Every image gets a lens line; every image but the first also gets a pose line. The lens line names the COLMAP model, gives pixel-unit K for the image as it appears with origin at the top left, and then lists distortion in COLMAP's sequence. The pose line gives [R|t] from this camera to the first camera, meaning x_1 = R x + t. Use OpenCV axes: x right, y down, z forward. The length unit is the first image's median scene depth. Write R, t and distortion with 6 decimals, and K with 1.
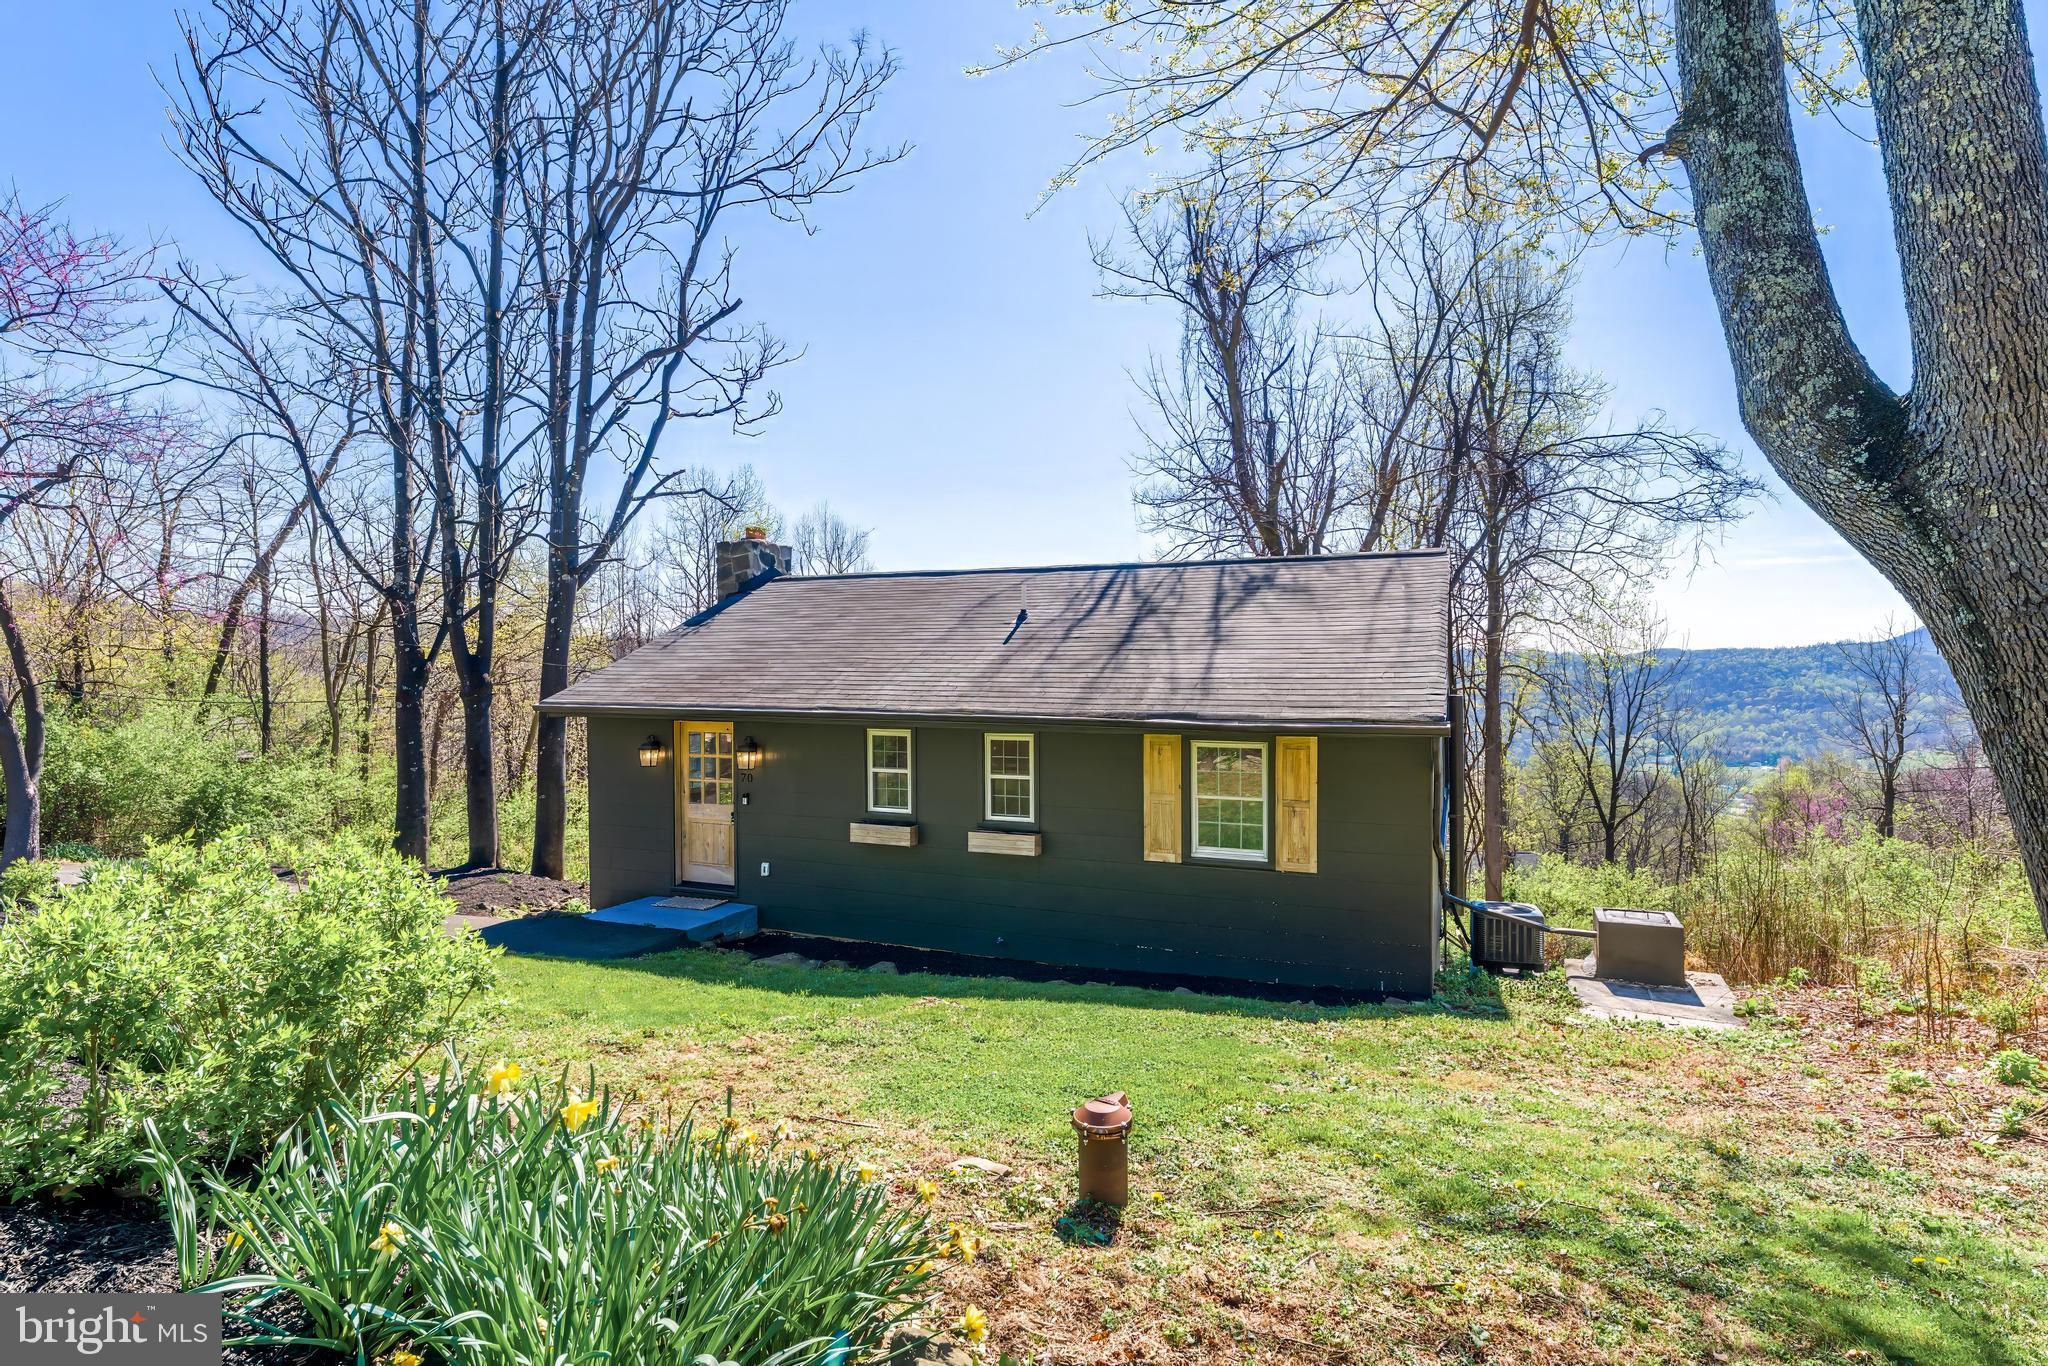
lens RADIAL K [[1046.3, 0, 1033.2], [0, 1046.3, 662.3], [0, 0, 1]] dist [-0.005504, -0.001893]
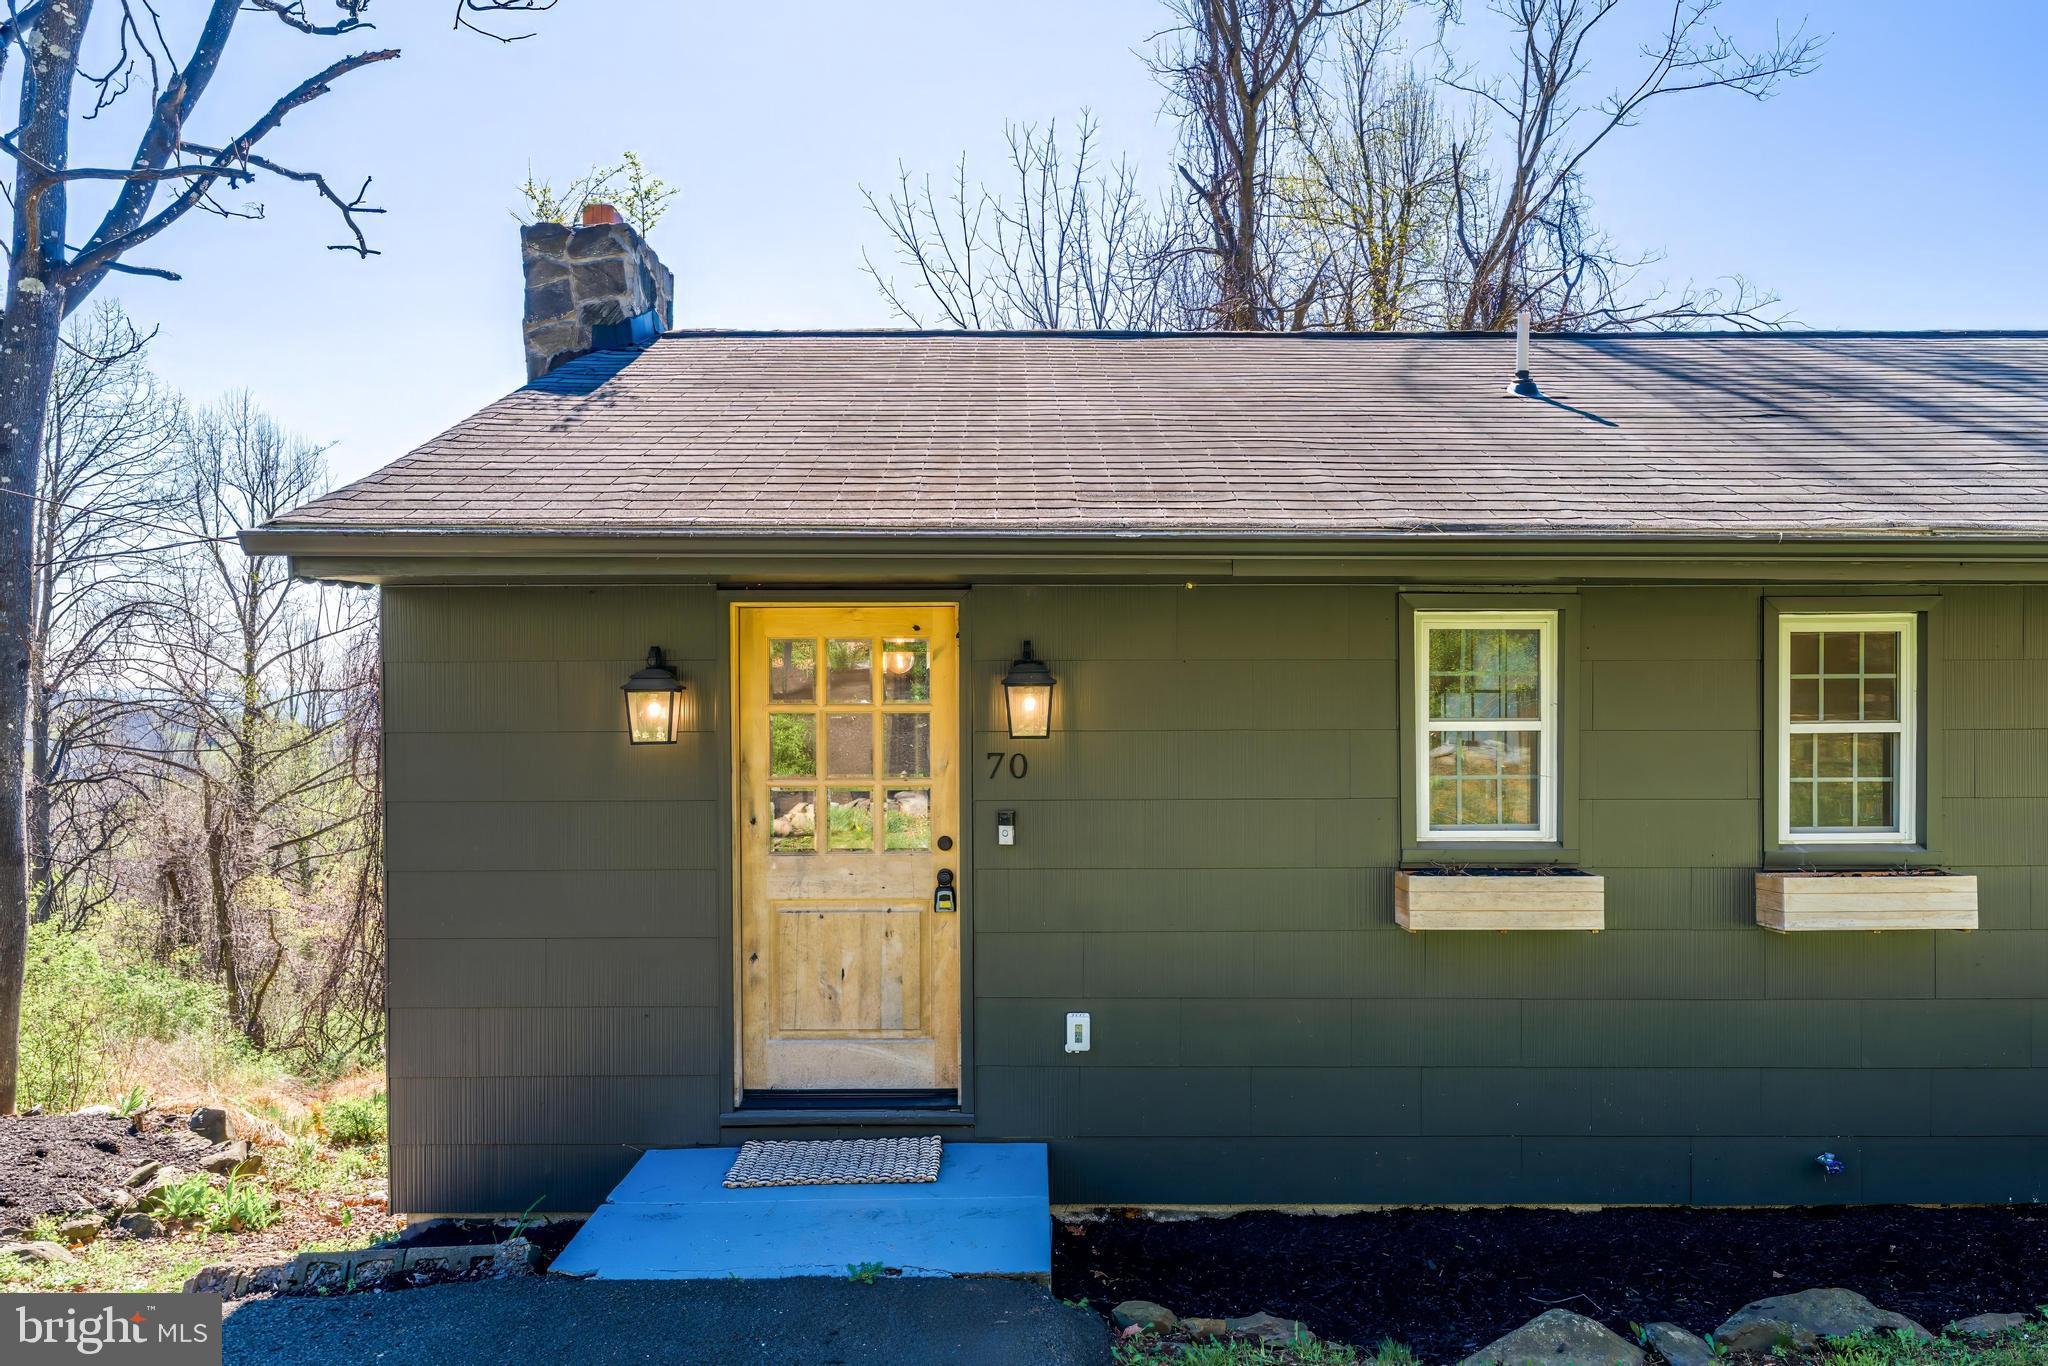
lens RADIAL K [[1301.4, 0, 999.0], [0, 1301.4, 685.3], [0, 0, 1]] dist [-0.004271, 0.005888]
pose [[0.917767, 0.002504, 0.397111, -0.453355], [-0.000956, 0.999991, -0.004095, 0.088851], [-0.397117, 0.003379, 0.917762, 0.633409]]
